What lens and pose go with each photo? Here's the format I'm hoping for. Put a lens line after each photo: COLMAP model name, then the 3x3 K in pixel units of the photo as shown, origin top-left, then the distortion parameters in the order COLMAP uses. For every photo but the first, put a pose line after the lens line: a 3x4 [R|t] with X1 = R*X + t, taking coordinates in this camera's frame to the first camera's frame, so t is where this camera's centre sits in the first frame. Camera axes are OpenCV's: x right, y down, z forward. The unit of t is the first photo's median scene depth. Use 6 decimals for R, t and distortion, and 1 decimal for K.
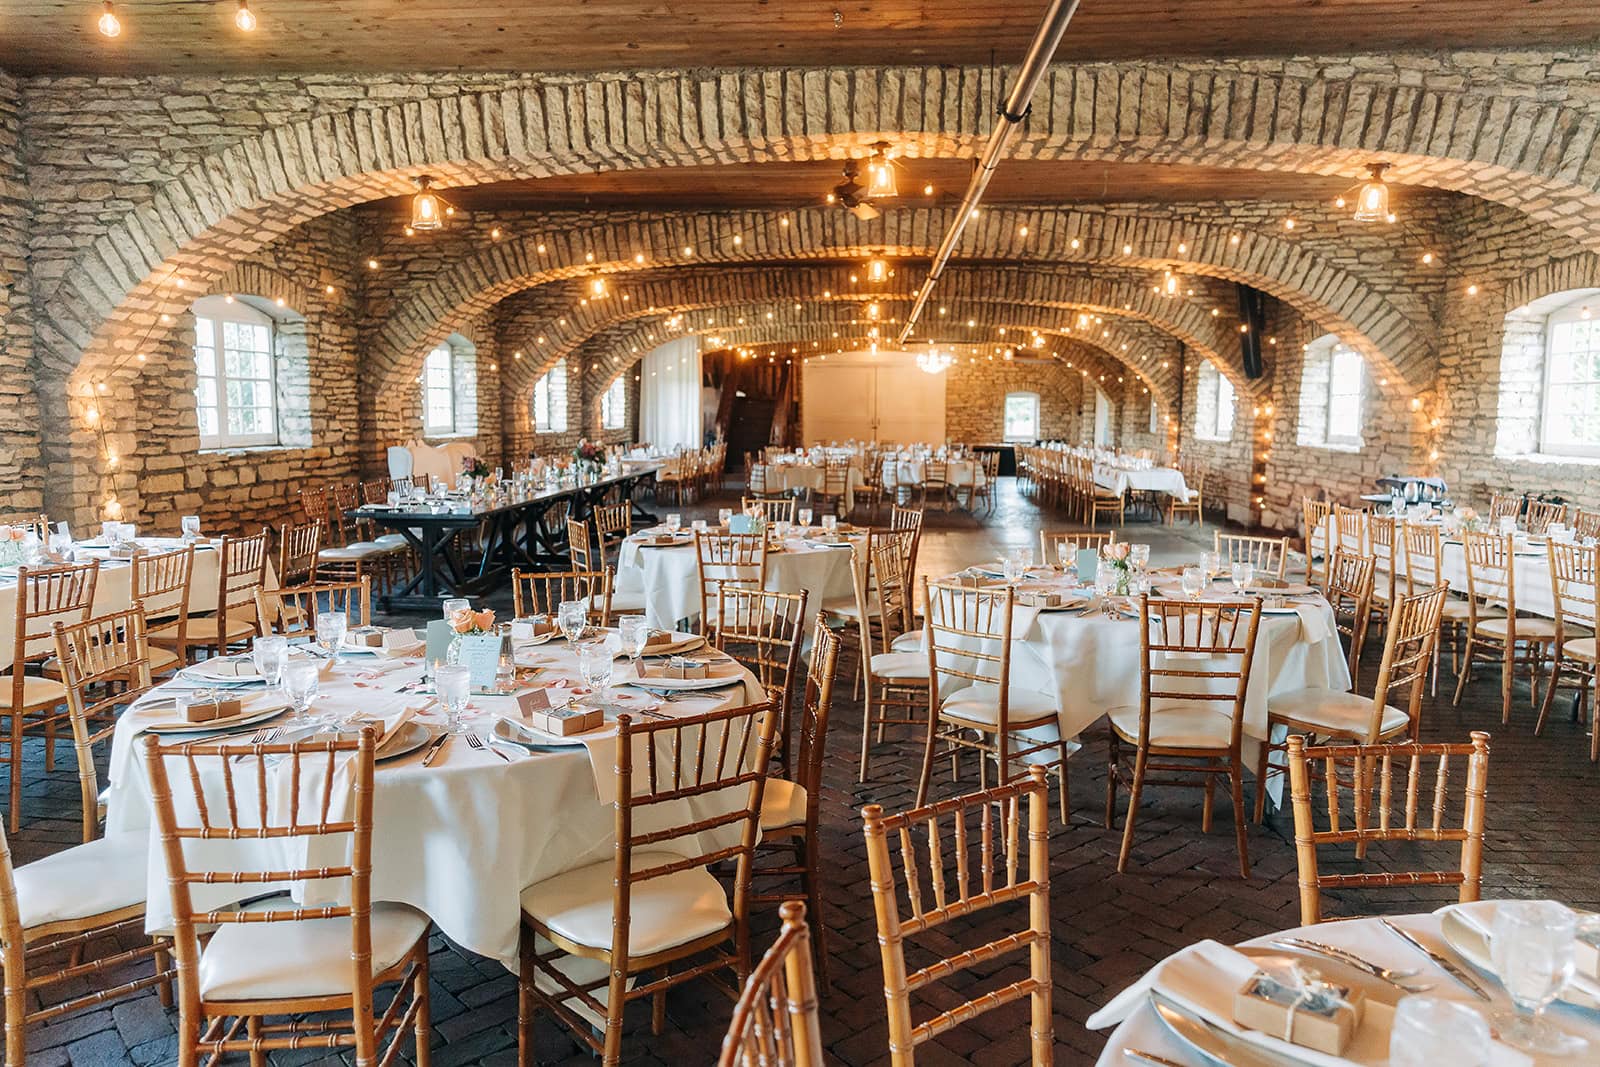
lens RADIAL K [[1087.3, 0, 800.0], [0, 1087.3, 533.5], [0, 0, 1]] dist [-0.005340, -0.001559]
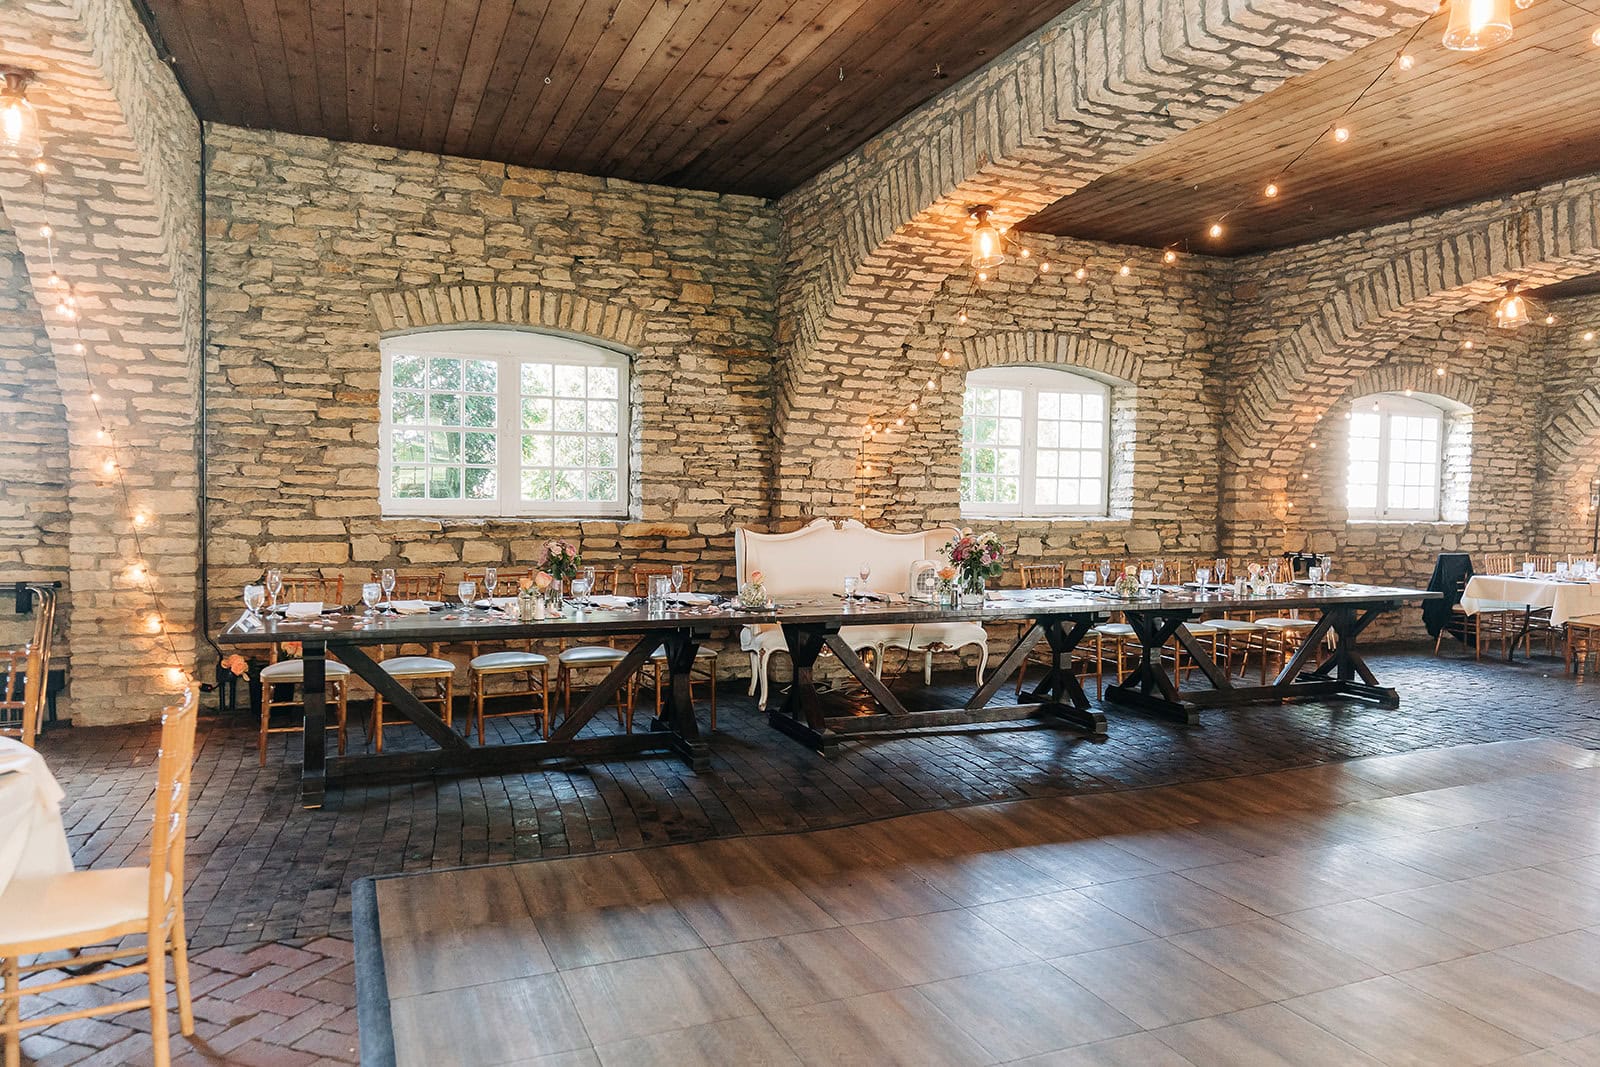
lens RADIAL K [[1088.0, 0, 800.0], [0, 1088.0, 533.5], [0, 0, 1]] dist [0.004632, 0.001115]
pose [[0.463067, 0.046340, -0.885111, 0.271747], [-0.115074, 0.993323, -0.008198, -0.078576], [0.878822, 0.105649, 0.465307, 0.755415]]
